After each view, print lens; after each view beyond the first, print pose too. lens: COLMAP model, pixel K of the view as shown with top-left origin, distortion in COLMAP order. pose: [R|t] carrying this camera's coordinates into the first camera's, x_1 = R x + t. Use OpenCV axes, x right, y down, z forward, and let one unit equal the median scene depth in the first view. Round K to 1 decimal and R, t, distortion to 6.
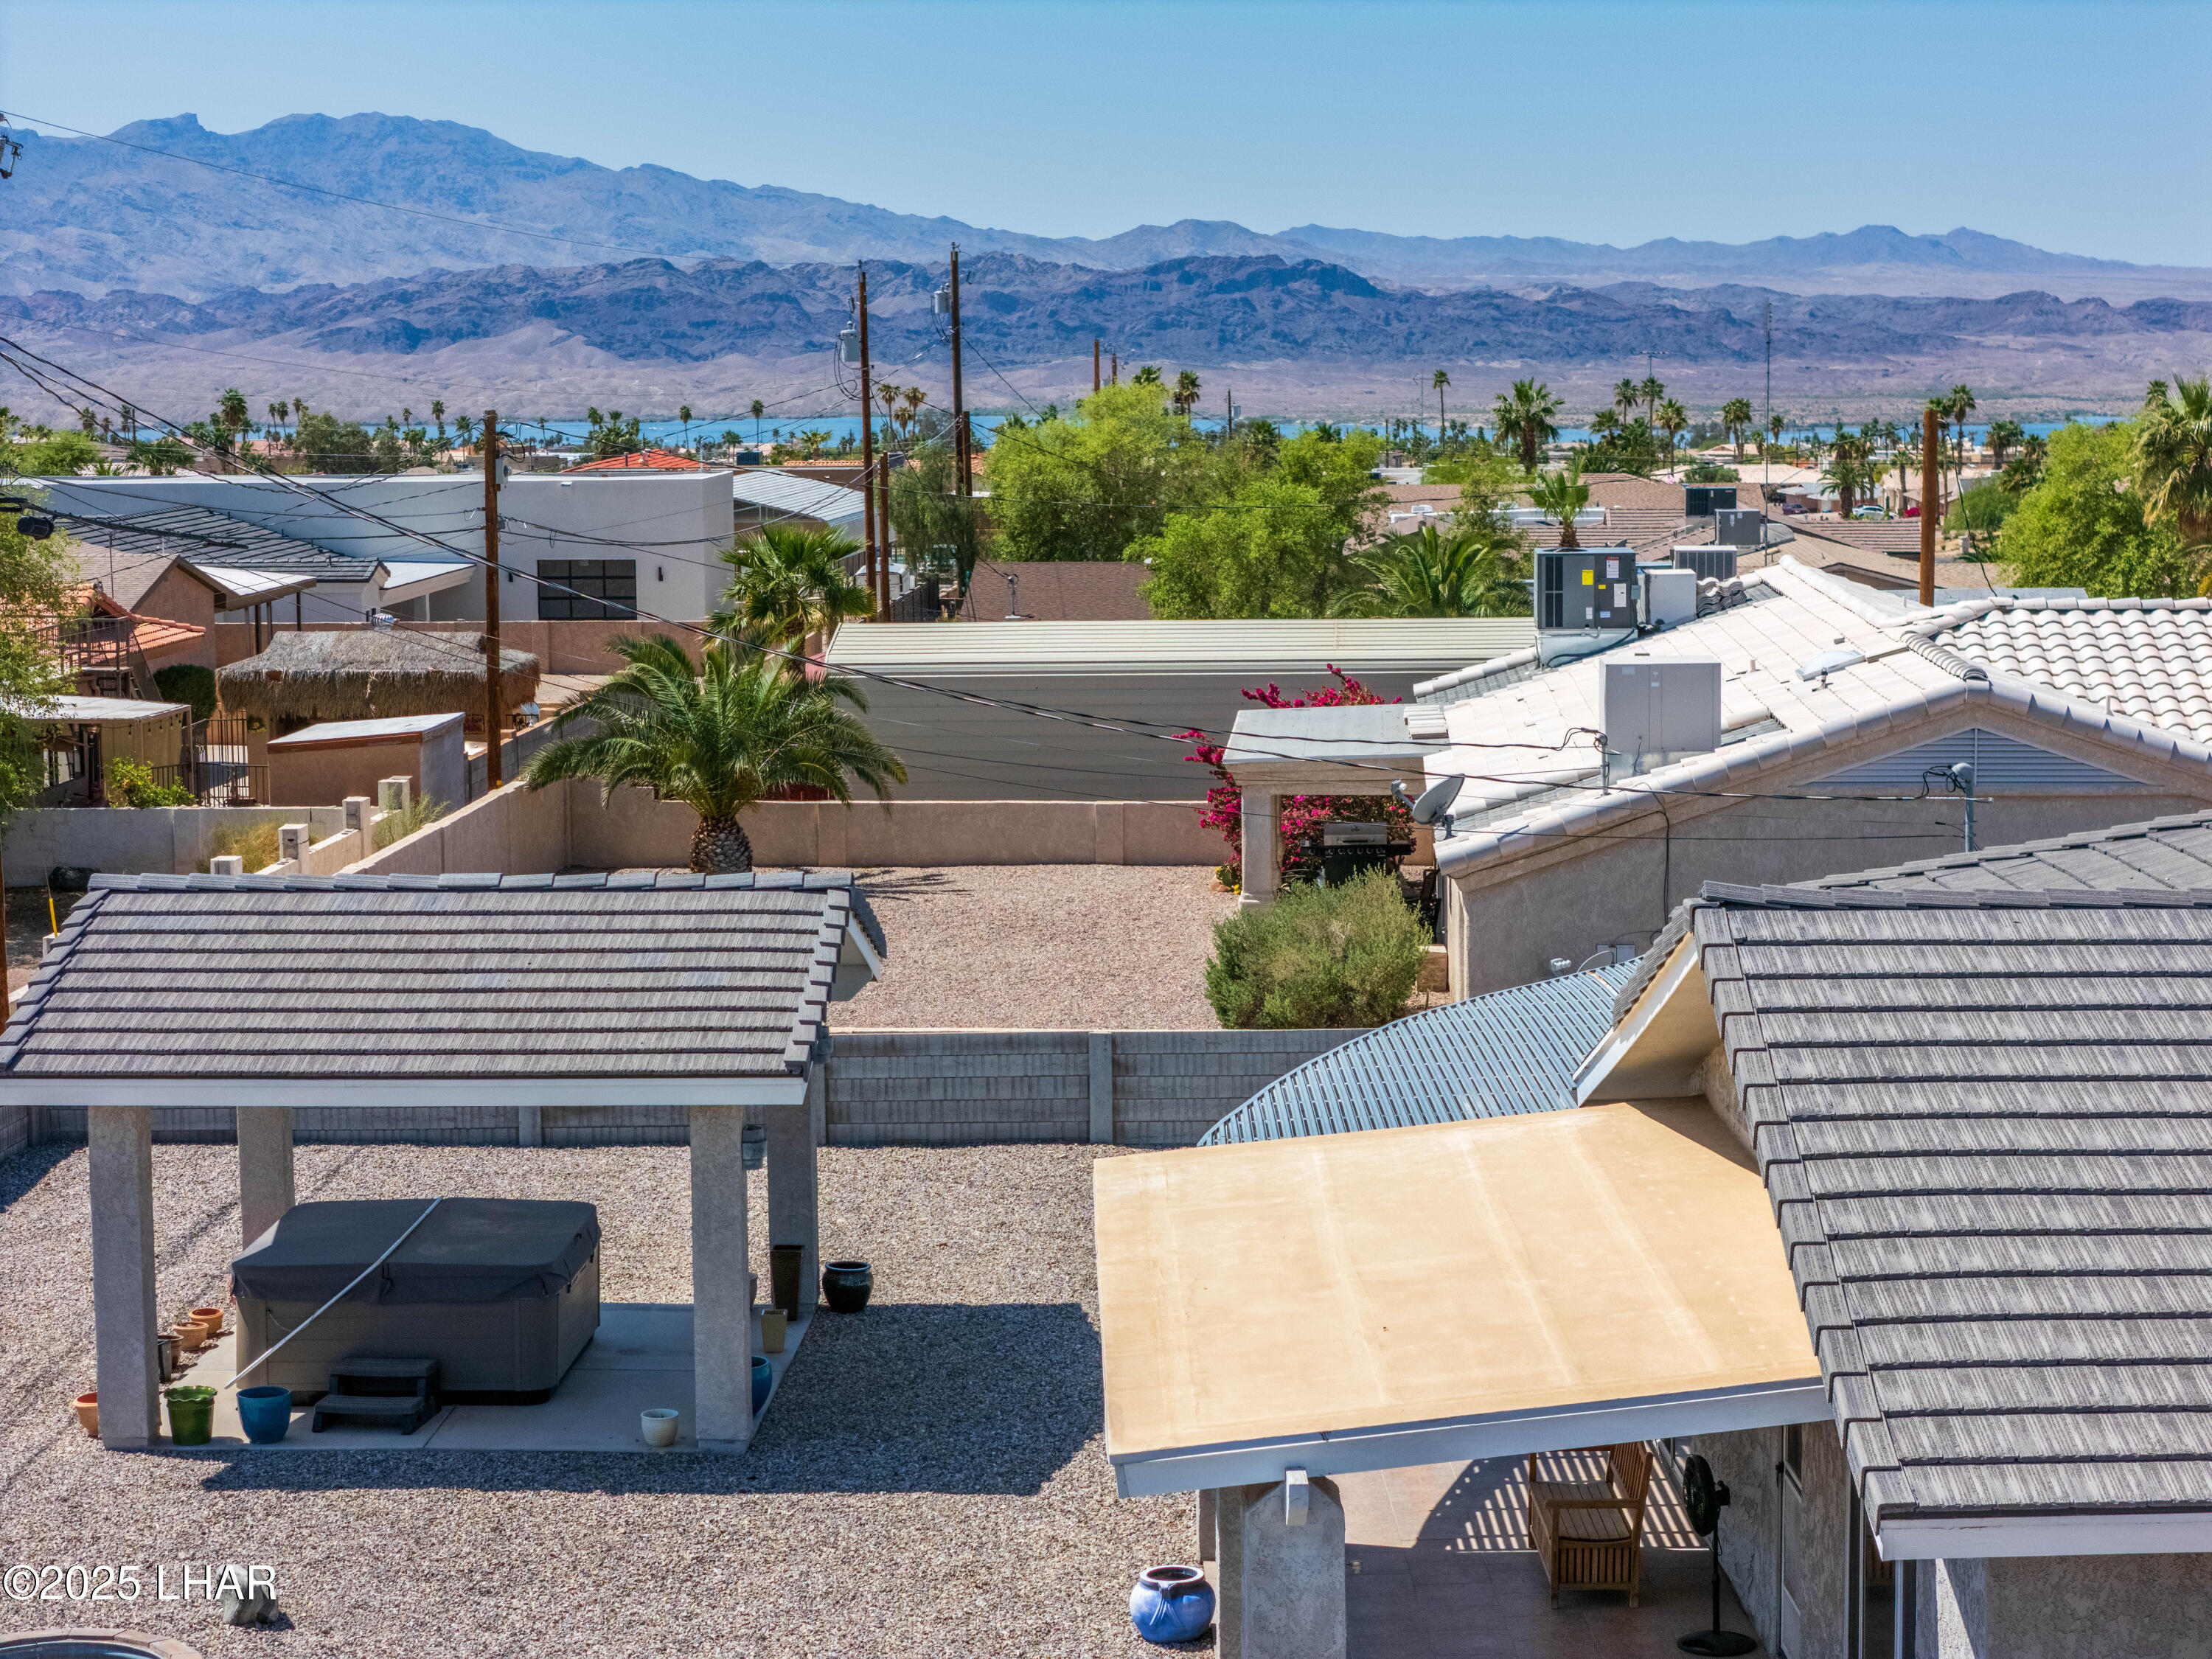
lens RADIAL K [[4410.9, 0, 1098.2], [0, 4410.9, 833.9], [0, 0, 1]] dist [-0.020804, 0.000000]
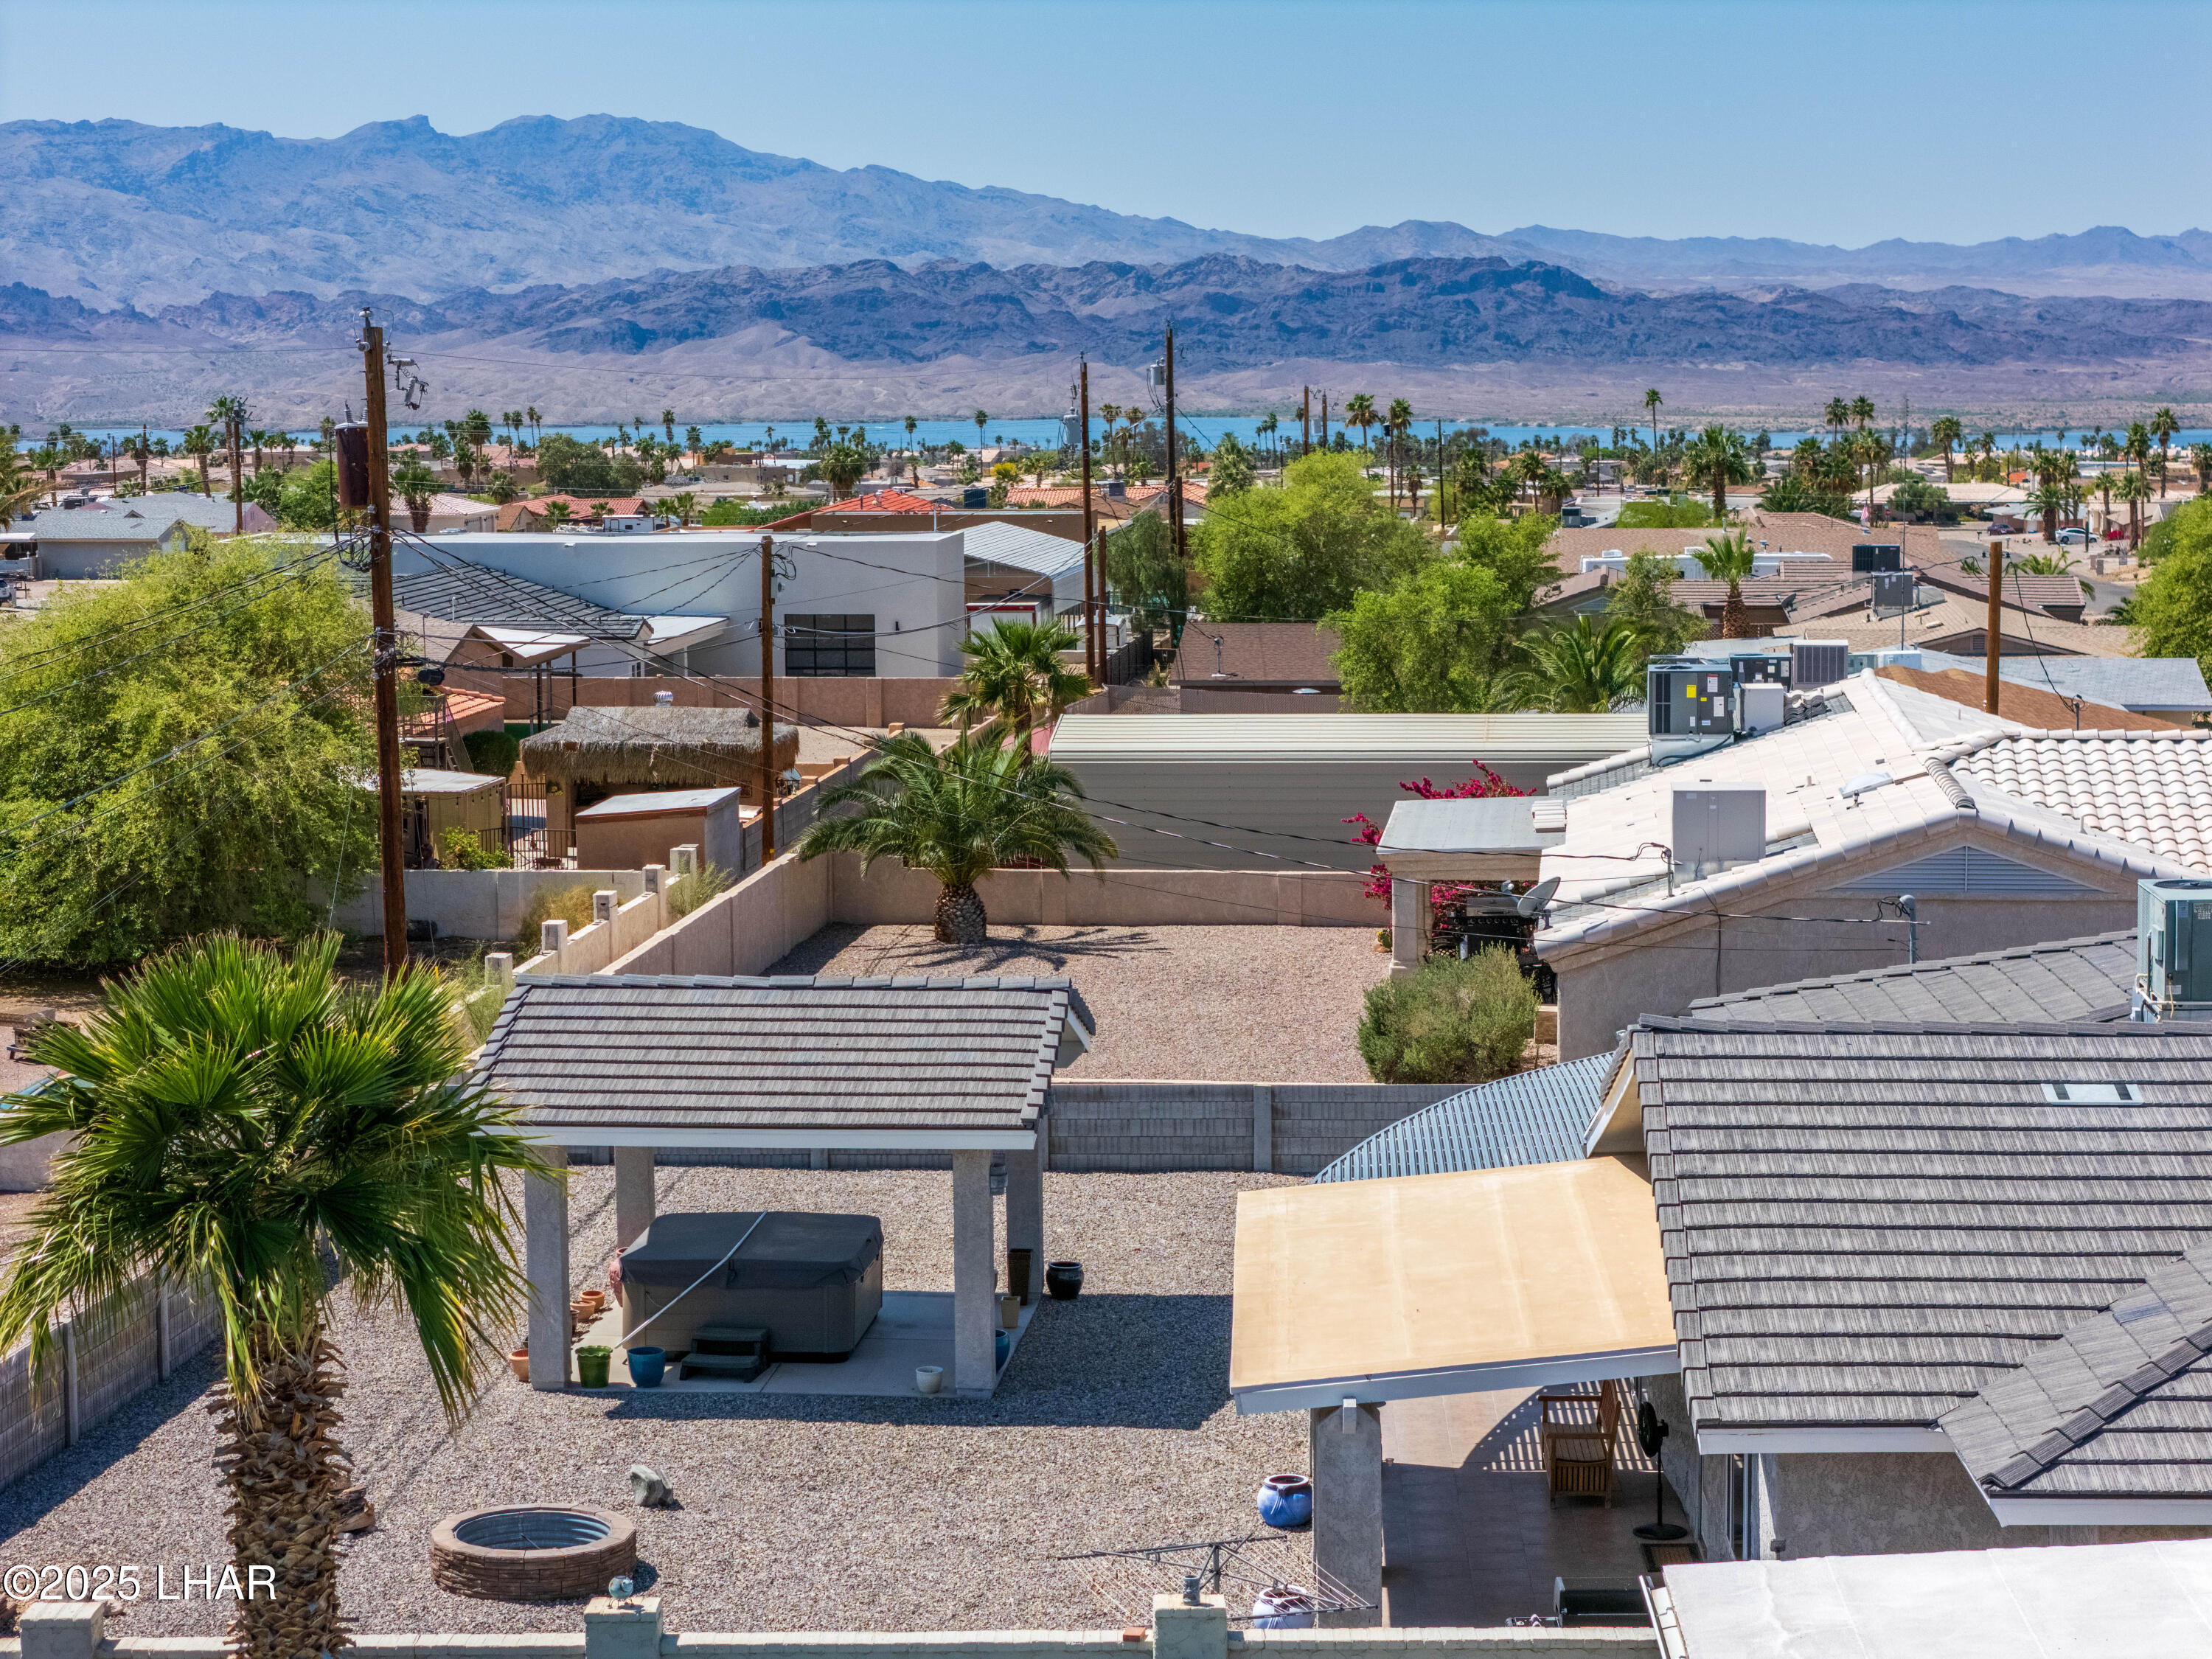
lens RADIAL K [[4410.9, 0, 1112.9], [0, 4410.9, 828.4], [0, 0, 1]] dist [-0.020804, 0.000000]
pose [[0.998903, 0.007082, -0.046281, 0.013466], [-0.007138, 0.999974, -0.001044, -0.023789], [0.046273, 0.001373, 0.998928, -0.241074]]
